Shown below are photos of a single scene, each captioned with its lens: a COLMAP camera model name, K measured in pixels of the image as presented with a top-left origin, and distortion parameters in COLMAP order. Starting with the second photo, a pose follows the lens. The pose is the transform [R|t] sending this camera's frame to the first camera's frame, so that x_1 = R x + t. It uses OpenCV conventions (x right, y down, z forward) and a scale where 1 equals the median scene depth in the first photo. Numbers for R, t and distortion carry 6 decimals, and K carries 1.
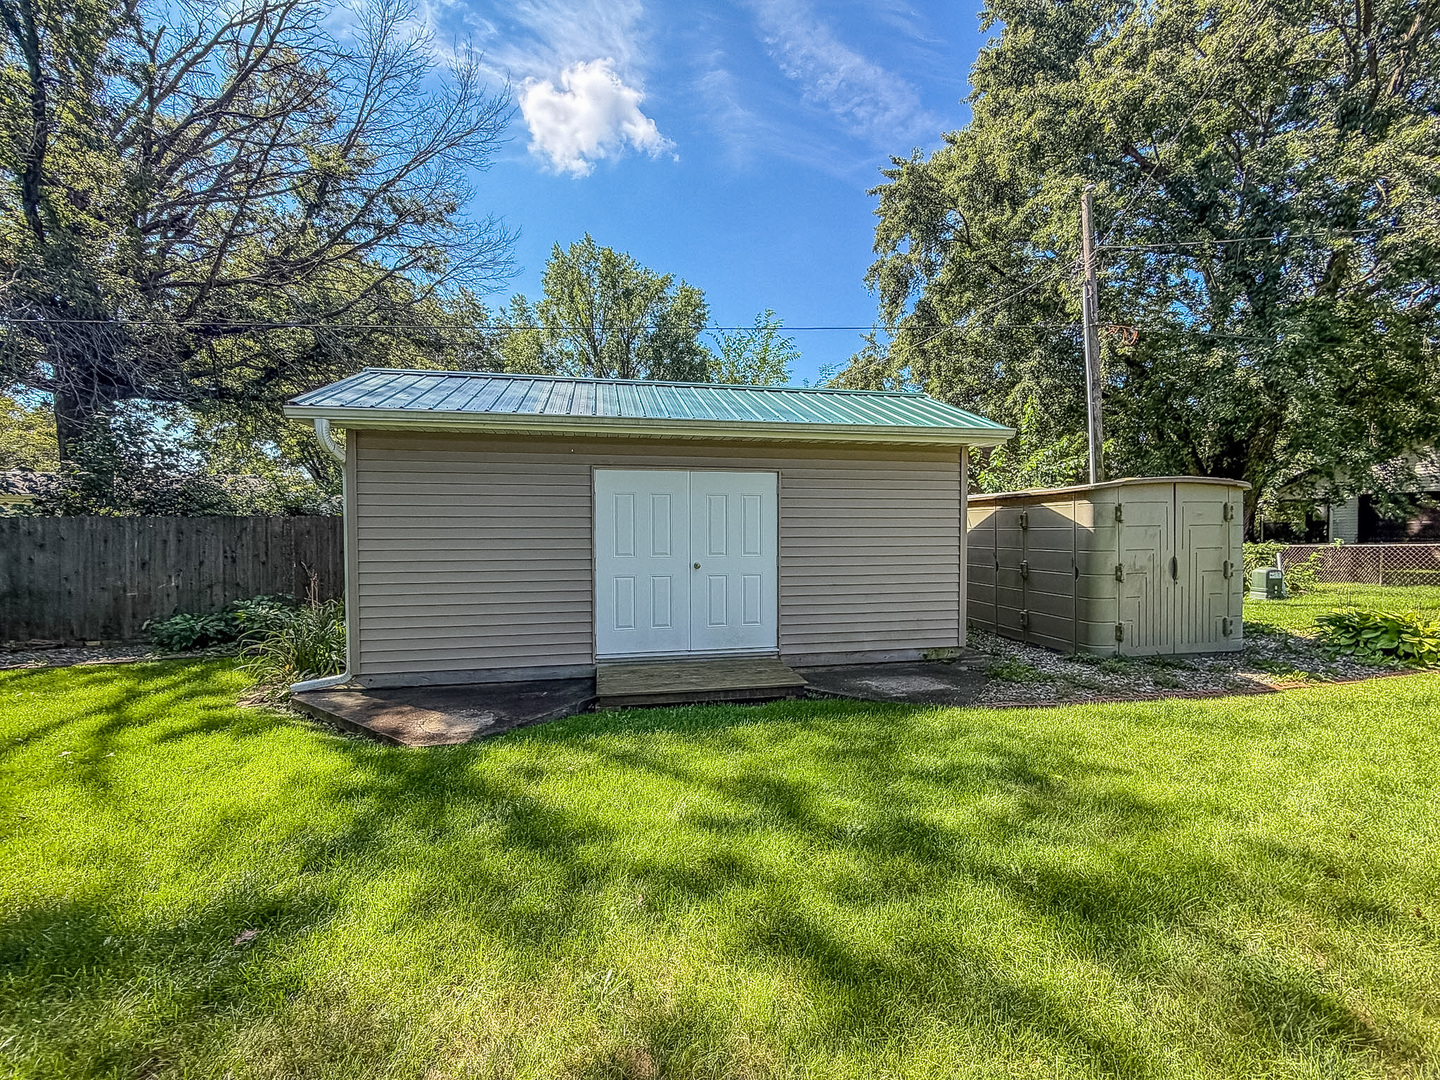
lens RADIAL K [[585.5, 0, 721.4], [0, 585.5, 546.6], [0, 0, 1]] dist [0.000401, -0.000176]
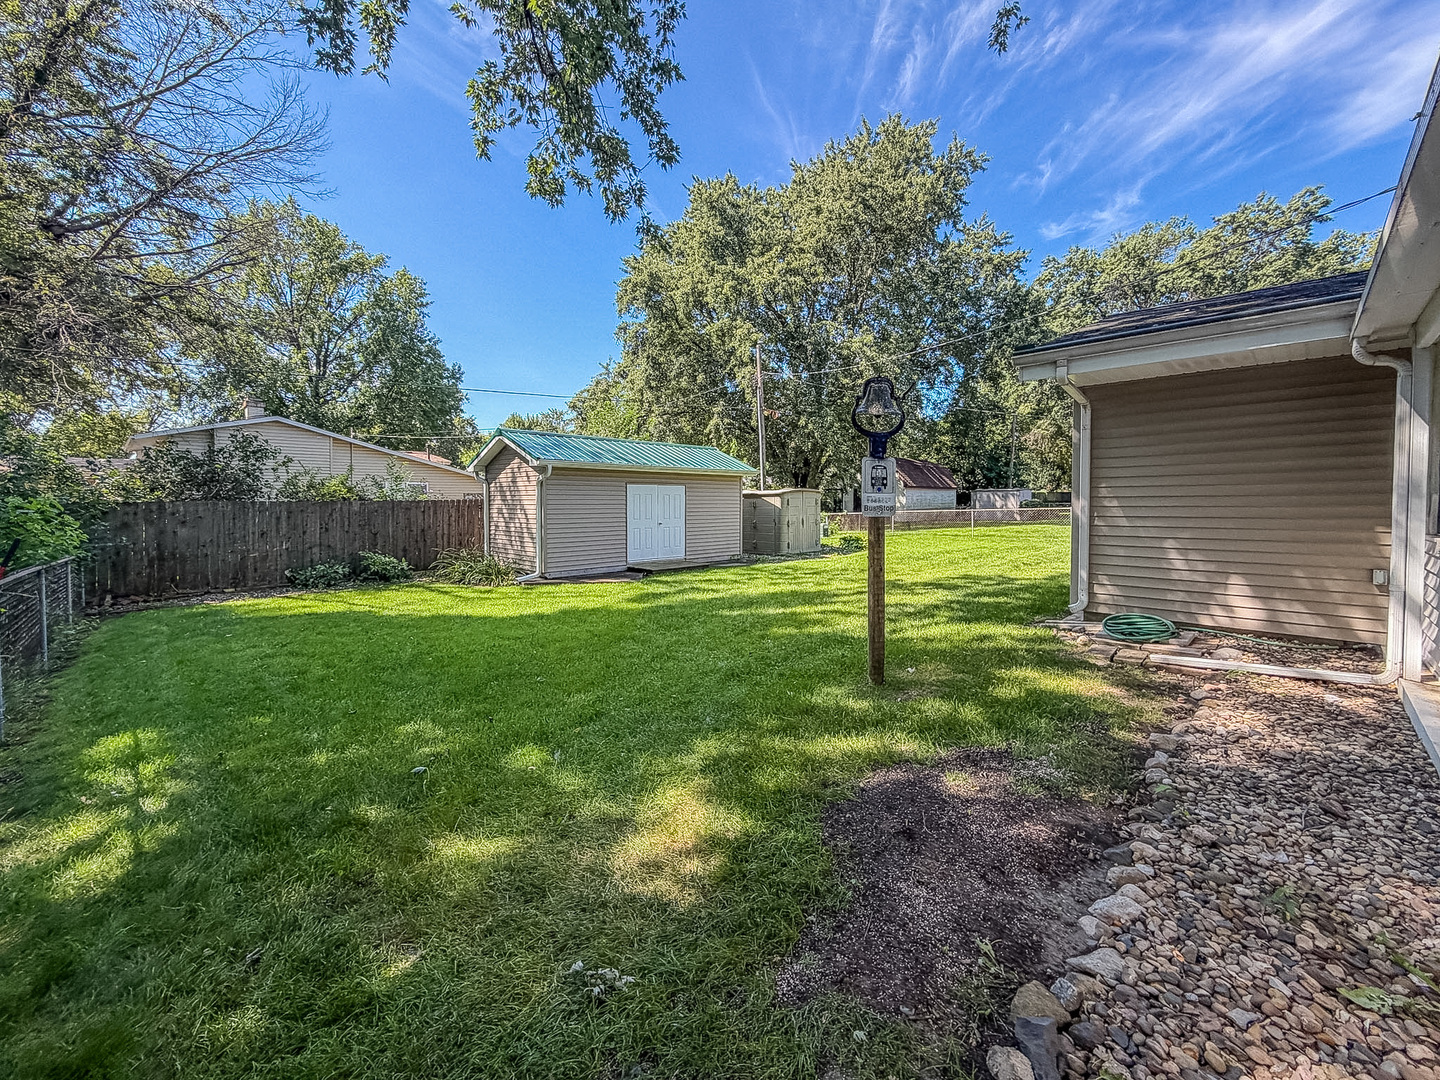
lens RADIAL K [[585.5, 0, 721.4], [0, 585.5, 546.6], [0, 0, 1]] dist [0.000401, -0.000176]
pose [[0.825742, -0.041955, 0.562485, -0.851216], [0.017122, 0.998635, 0.049352, 0.008780], [-0.563788, -0.031121, 0.825333, -0.824231]]
